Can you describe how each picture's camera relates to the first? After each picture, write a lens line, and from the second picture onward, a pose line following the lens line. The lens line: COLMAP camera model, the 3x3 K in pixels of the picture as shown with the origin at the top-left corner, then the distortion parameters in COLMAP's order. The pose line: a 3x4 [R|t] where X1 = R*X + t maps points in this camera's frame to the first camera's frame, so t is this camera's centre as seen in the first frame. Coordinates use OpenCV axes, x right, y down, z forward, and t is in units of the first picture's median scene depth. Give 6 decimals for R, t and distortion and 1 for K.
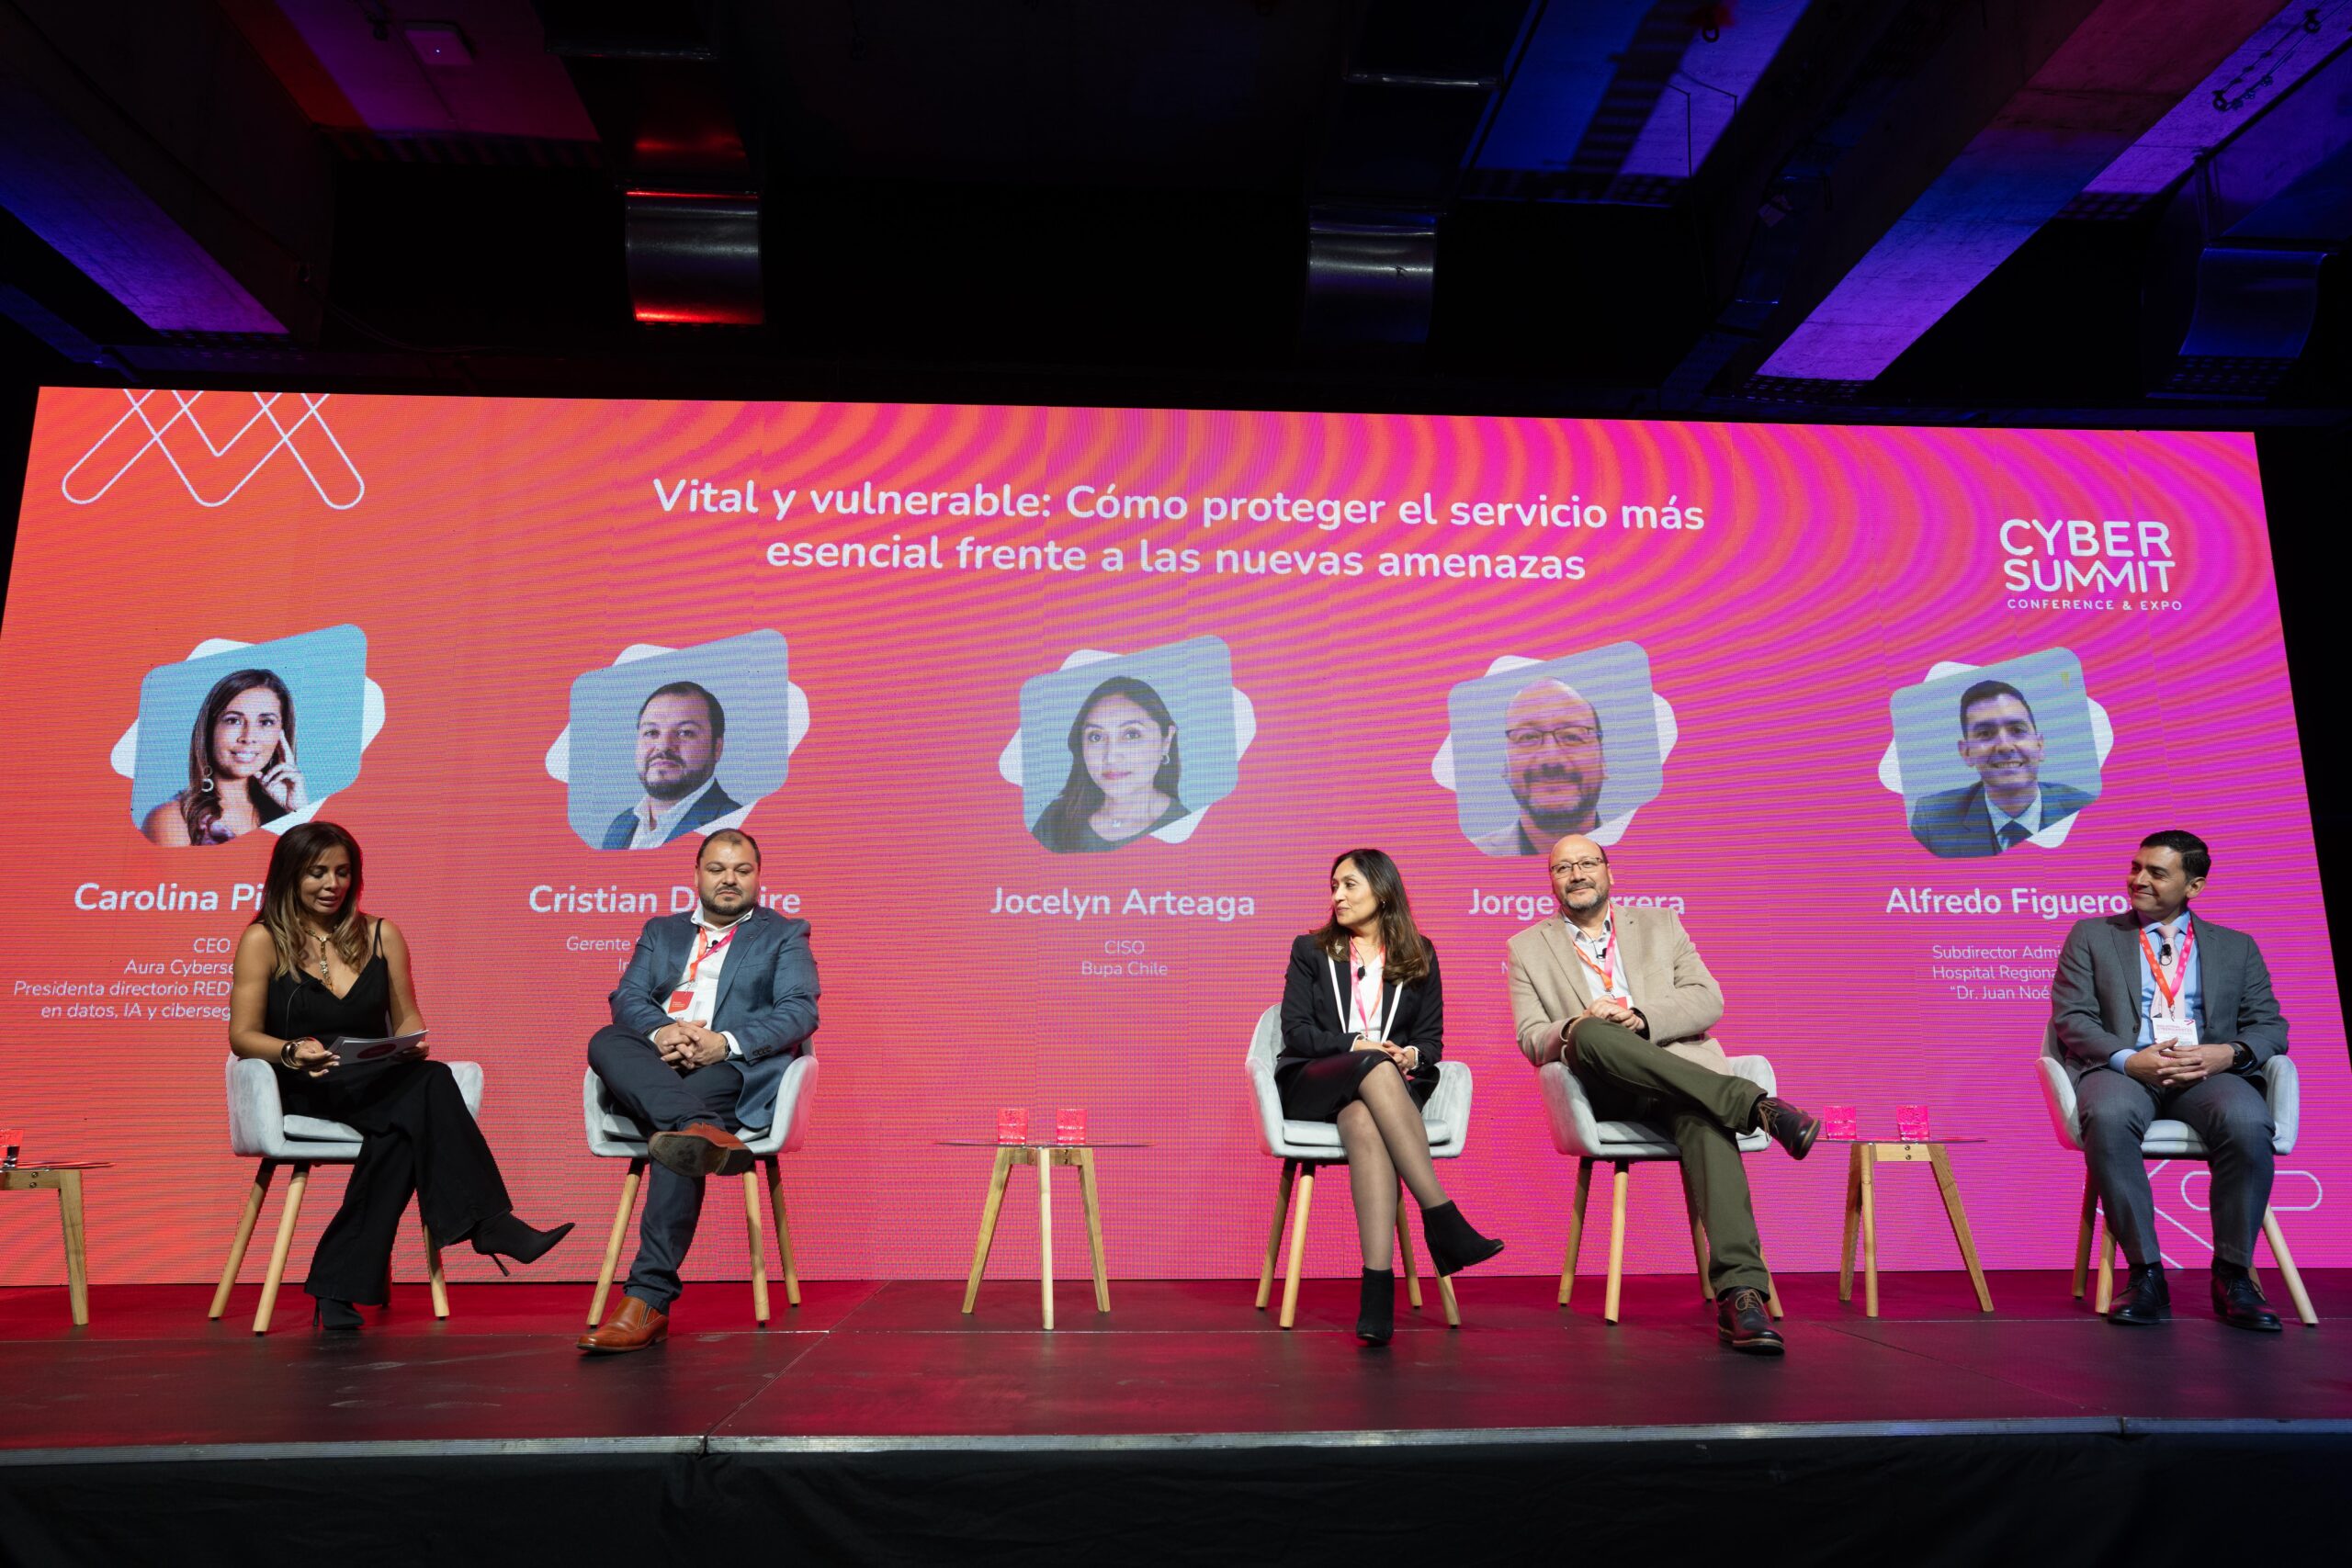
lens RADIAL K [[1620.9, 0, 1176.0], [0, 1620.9, 784.0], [0, 0, 1]] dist [-0.039292, 0.063153]
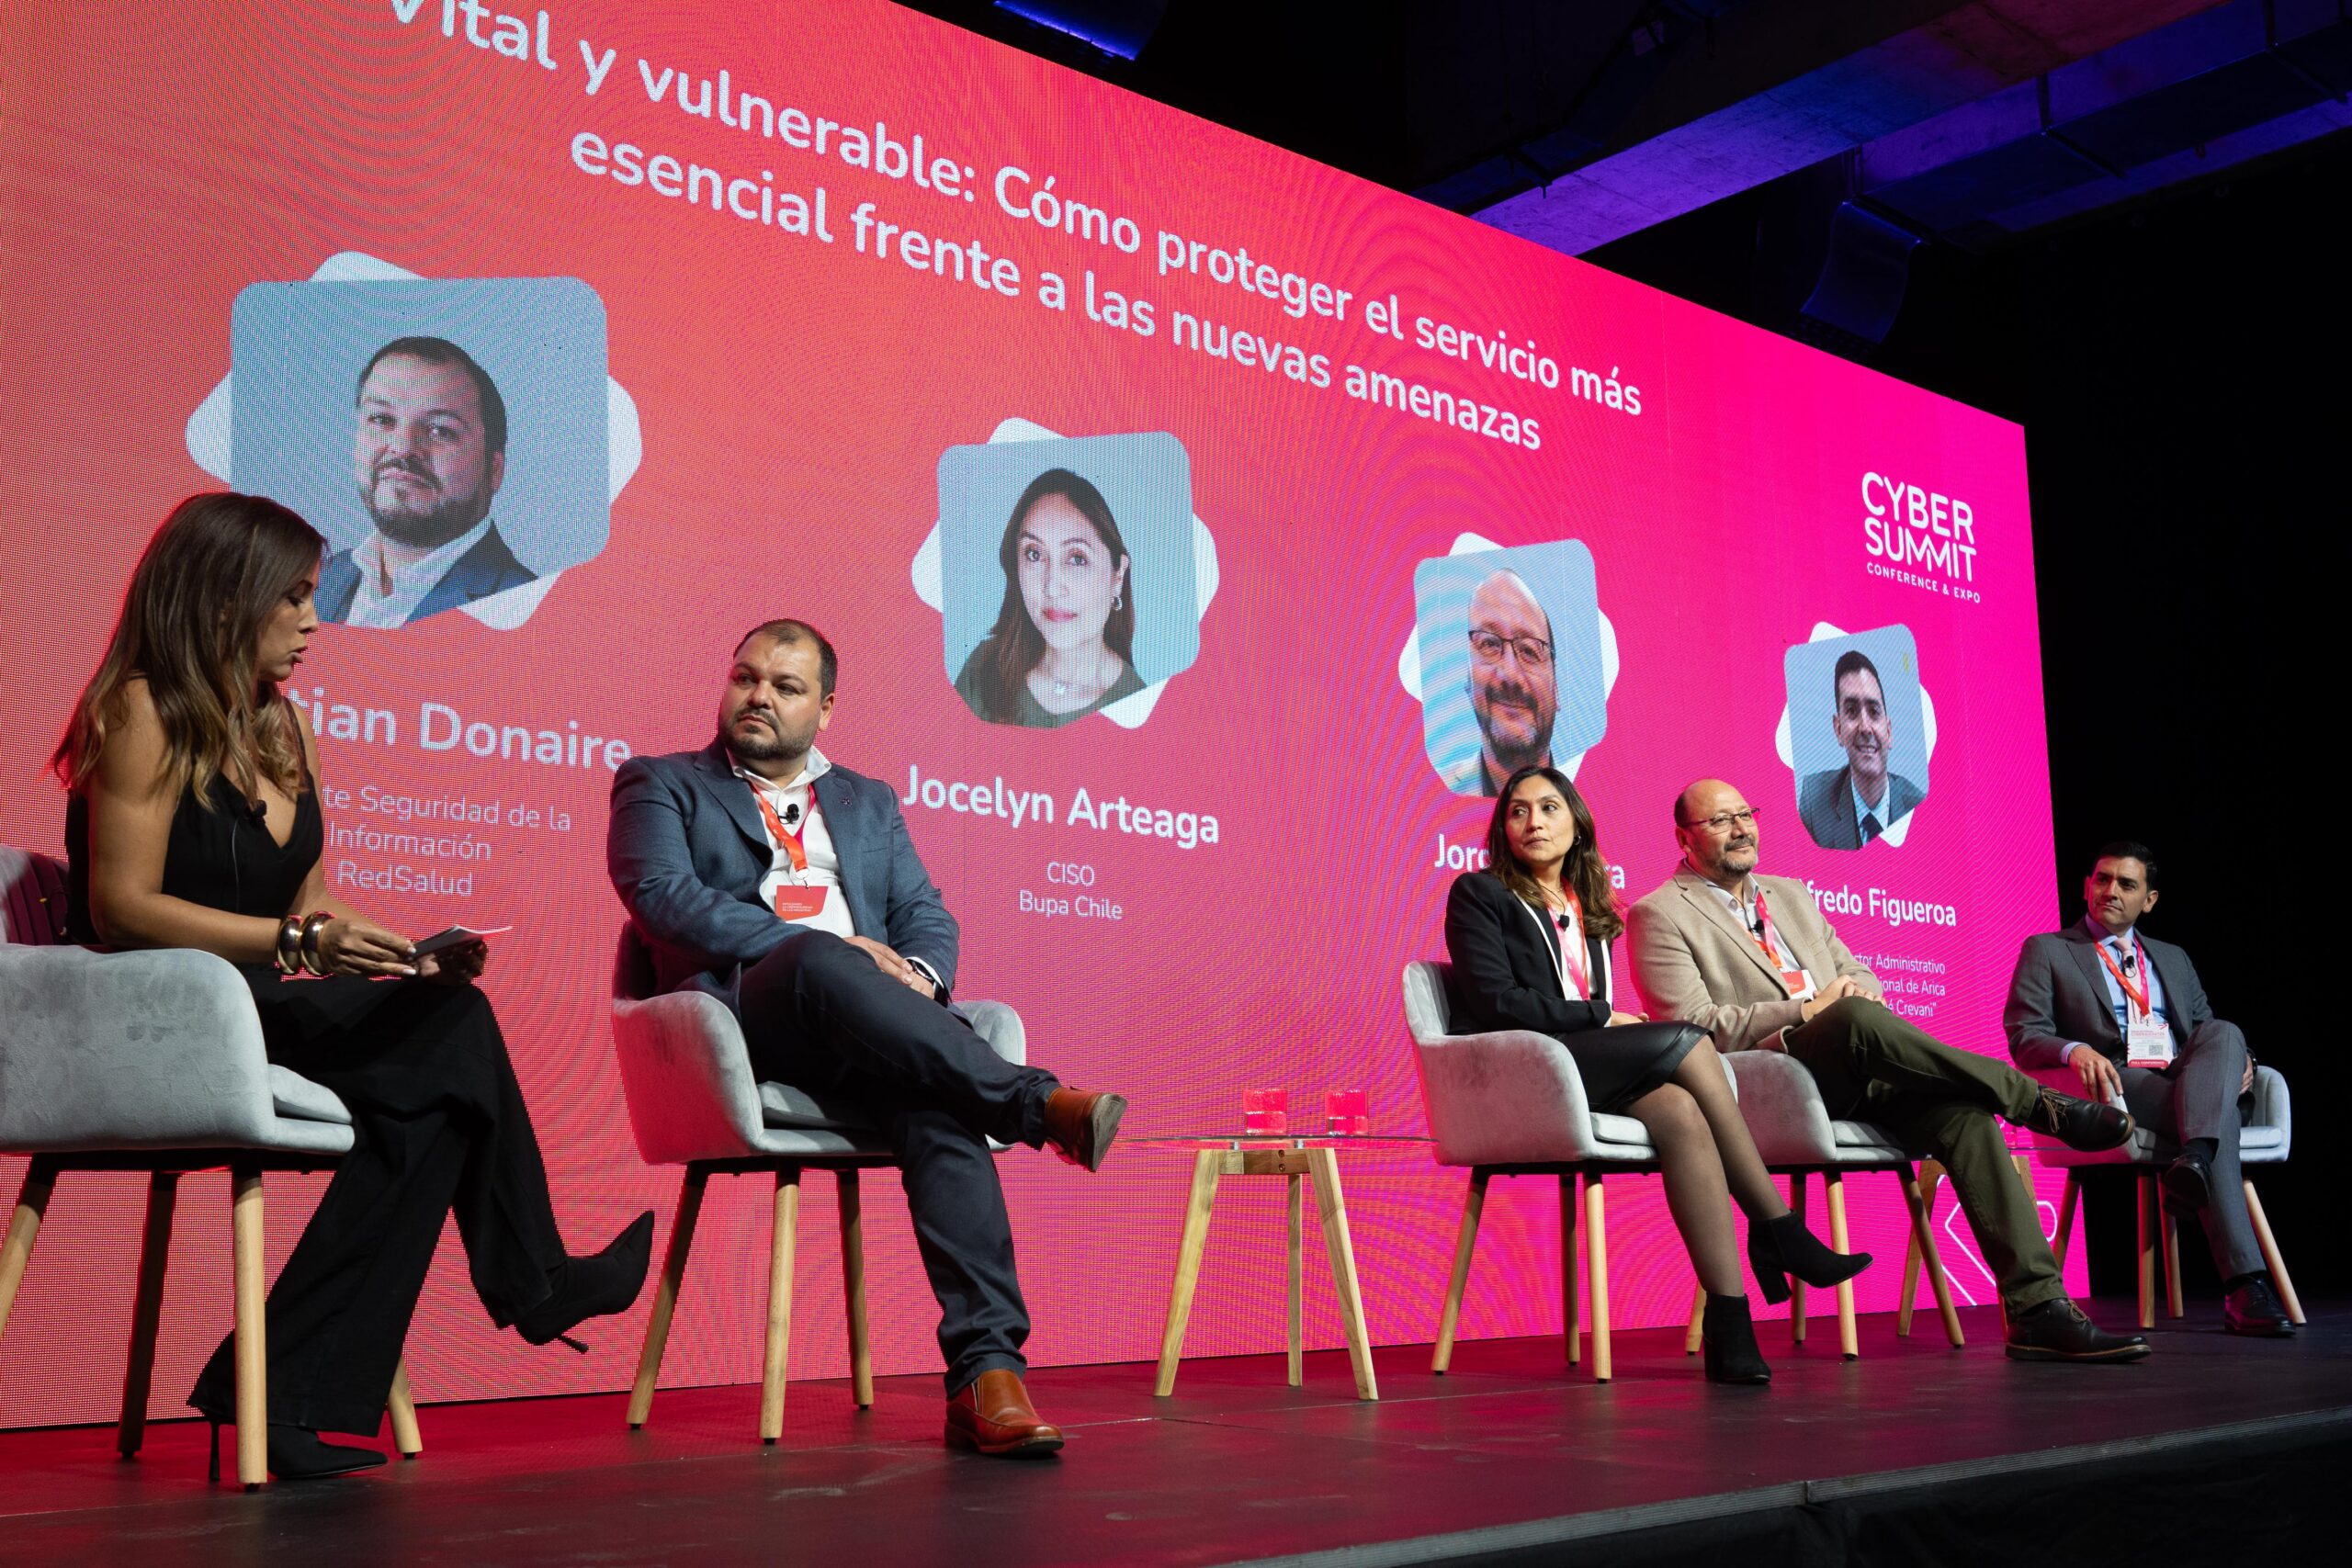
lens RADIAL K [[2333.2, 0, 1176.0], [0, 2333.2, 784.0], [0, 0, 1]] dist [-0.026268, 0.014218]
pose [[0.803828, 0.101845, 0.586078, -0.539799], [-0.122594, 0.992448, -0.004319, 0.059758], [-0.582092, -0.068378, 0.810243, 0.186538]]
